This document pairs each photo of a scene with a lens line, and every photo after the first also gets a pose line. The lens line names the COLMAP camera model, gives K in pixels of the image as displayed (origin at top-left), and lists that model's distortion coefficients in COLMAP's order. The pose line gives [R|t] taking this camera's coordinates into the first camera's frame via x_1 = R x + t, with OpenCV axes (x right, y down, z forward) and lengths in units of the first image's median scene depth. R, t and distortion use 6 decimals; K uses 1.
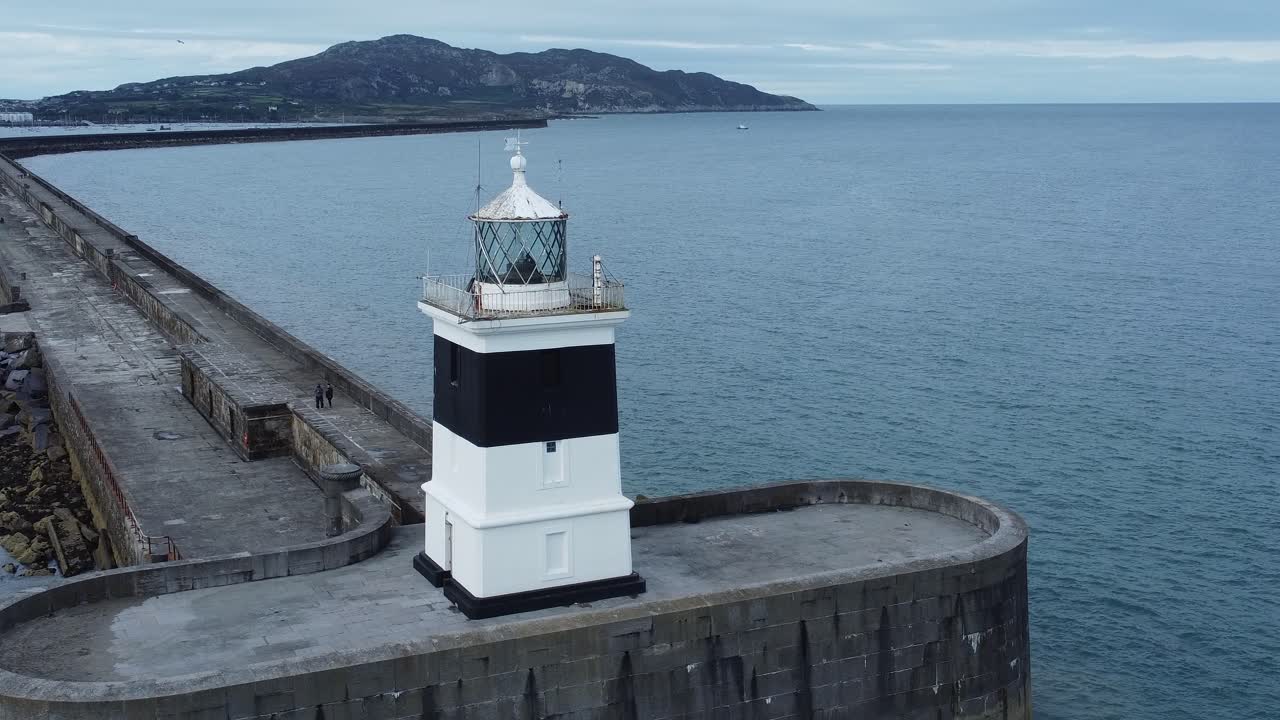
lens RADIAL K [[1457.8, 0, 634.7], [0, 1457.8, 368.6], [0, 0, 1]] dist [0.004460, 0.000000]
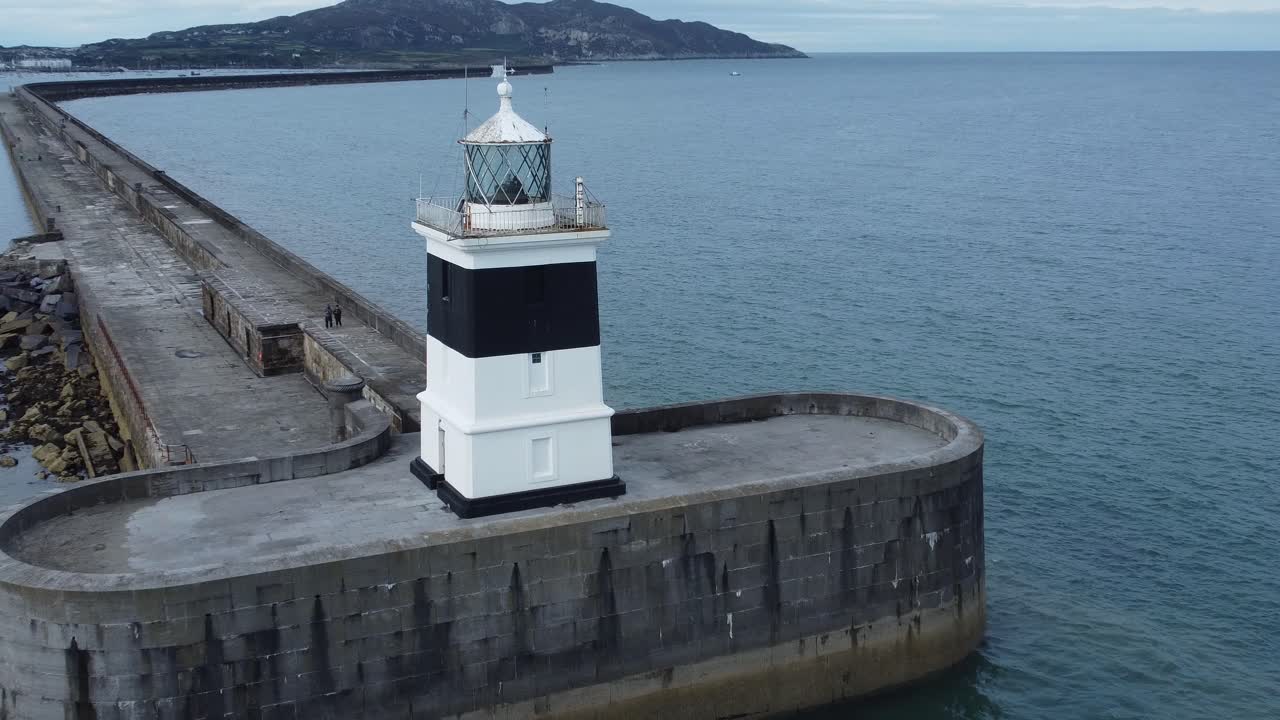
lens RADIAL K [[1352.4, 0, 635.9], [0, 1352.4, 367.5], [0, 0, 1]] dist [0.002470, 0.000000]
pose [[1.000000, 0.000881, 0.000249, 0.014166], [-0.000892, 0.998762, 0.049726, 0.010577], [-0.000205, -0.049726, 0.998763, 0.010494]]
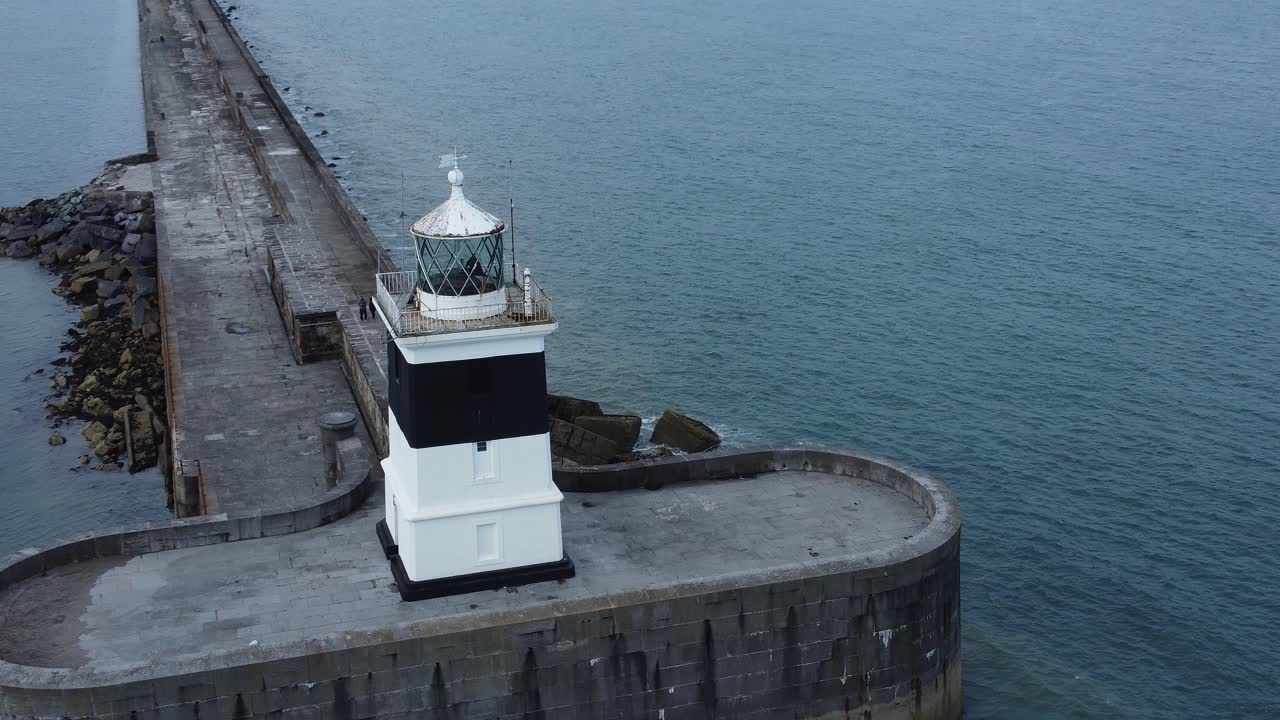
lens RADIAL K [[1457.8, 0, 634.2], [0, 1457.8, 370.6], [0, 0, 1]] dist [0.004460, 0.000000]
pose [[0.991515, 0.043149, -0.122625, 0.170461], [-0.024658, 0.988607, 0.148489, -0.152394], [0.127635, -0.144205, 0.981282, -0.028449]]
